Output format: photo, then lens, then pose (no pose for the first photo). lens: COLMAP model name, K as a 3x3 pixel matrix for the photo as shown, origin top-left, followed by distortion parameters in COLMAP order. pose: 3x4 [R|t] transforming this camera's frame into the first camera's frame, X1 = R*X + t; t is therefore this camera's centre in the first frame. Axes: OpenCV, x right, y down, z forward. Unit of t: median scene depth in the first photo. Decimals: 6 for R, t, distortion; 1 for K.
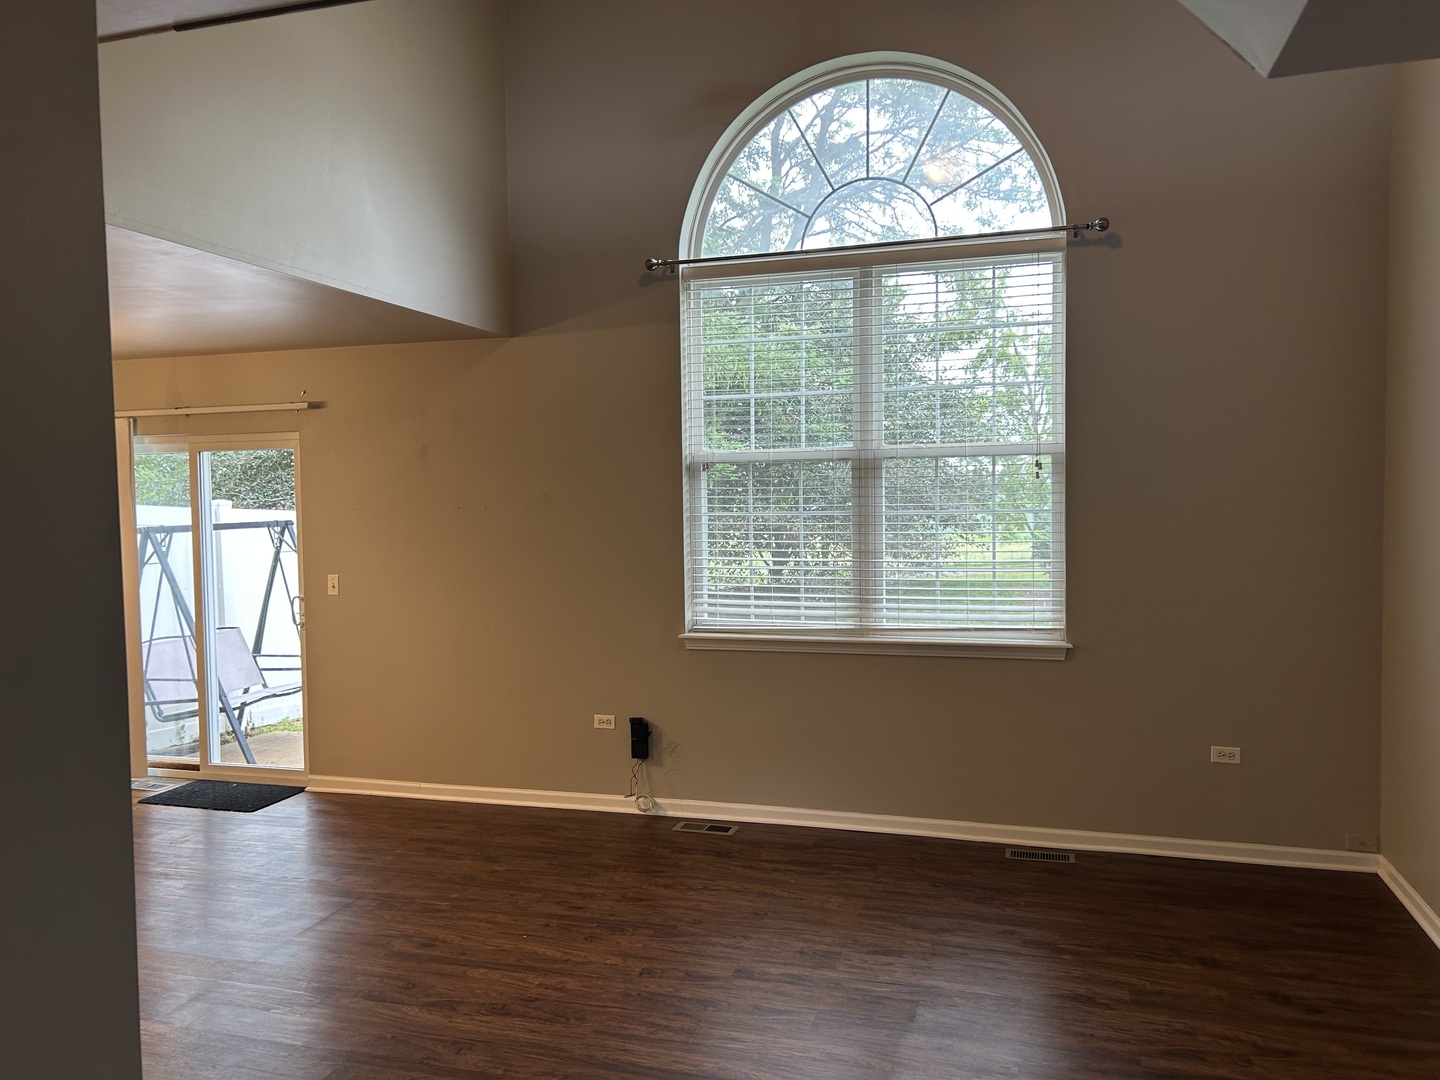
lens RADIAL K [[1047.3, 0, 720.0], [0, 1047.3, 540.0], [0, 0, 1]] dist [0.008640, 0.000196]
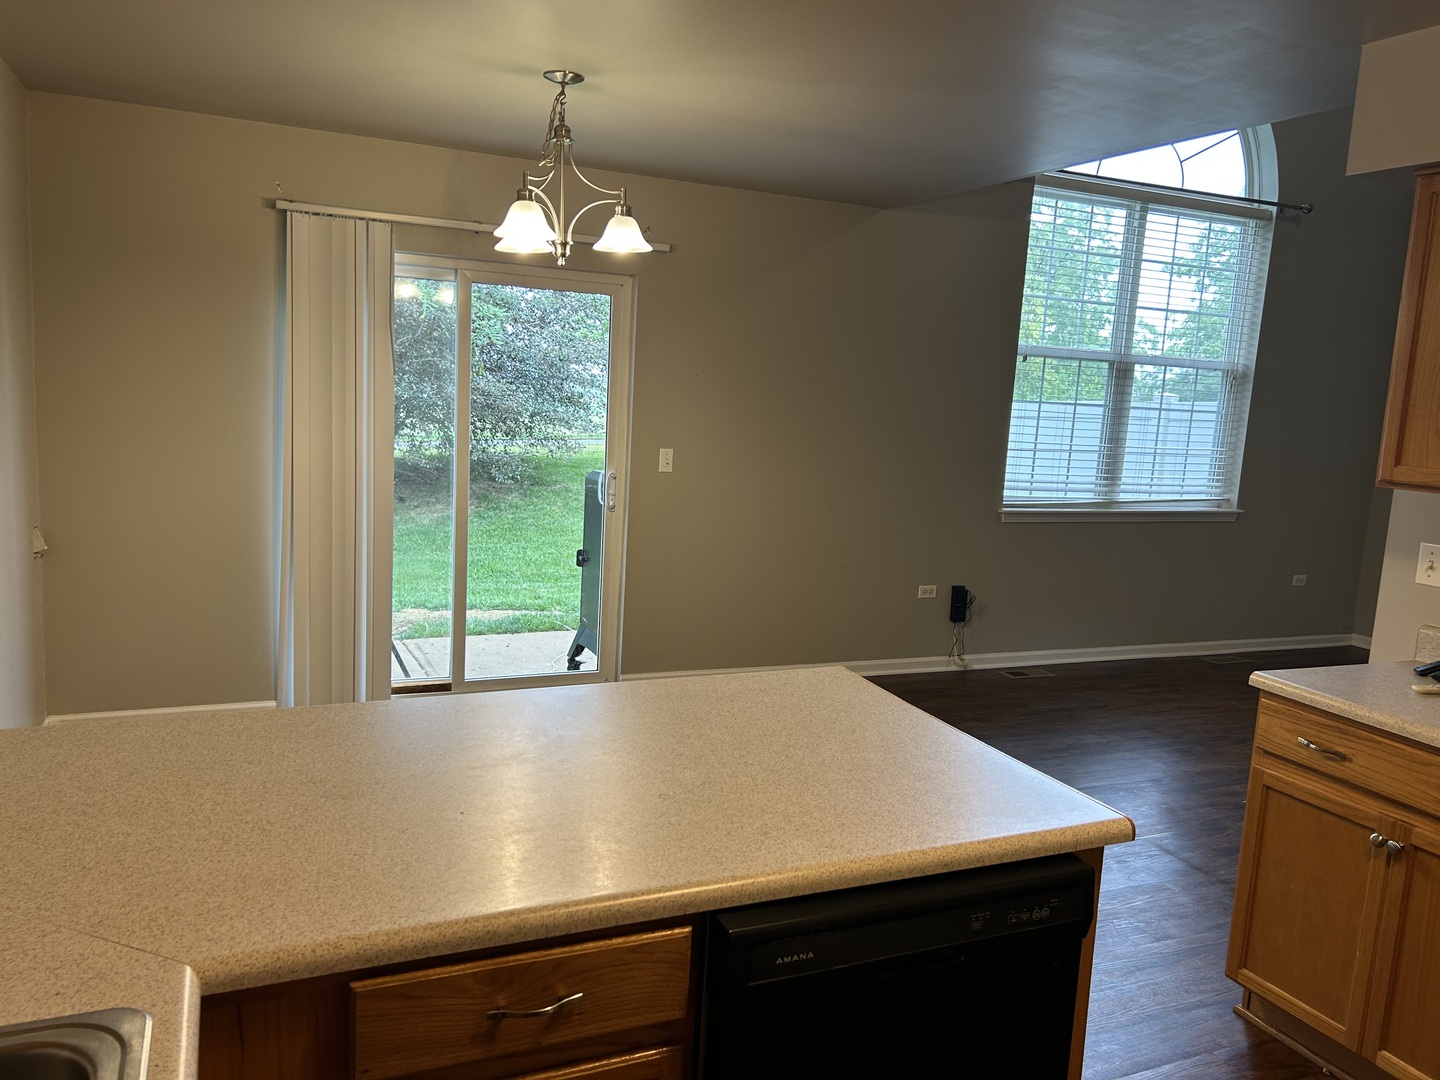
lens RADIAL K [[1097.5, 0, 720.0], [0, 1097.5, 540.0], [0, 0, 1]] dist [0.008912, 0.001908]
pose [[0.758812, -0.040624, 0.650042, -1.032944], [-0.045796, 0.992255, 0.115470, 0.000753], [-0.649698, -0.117389, 0.751074, 0.308401]]
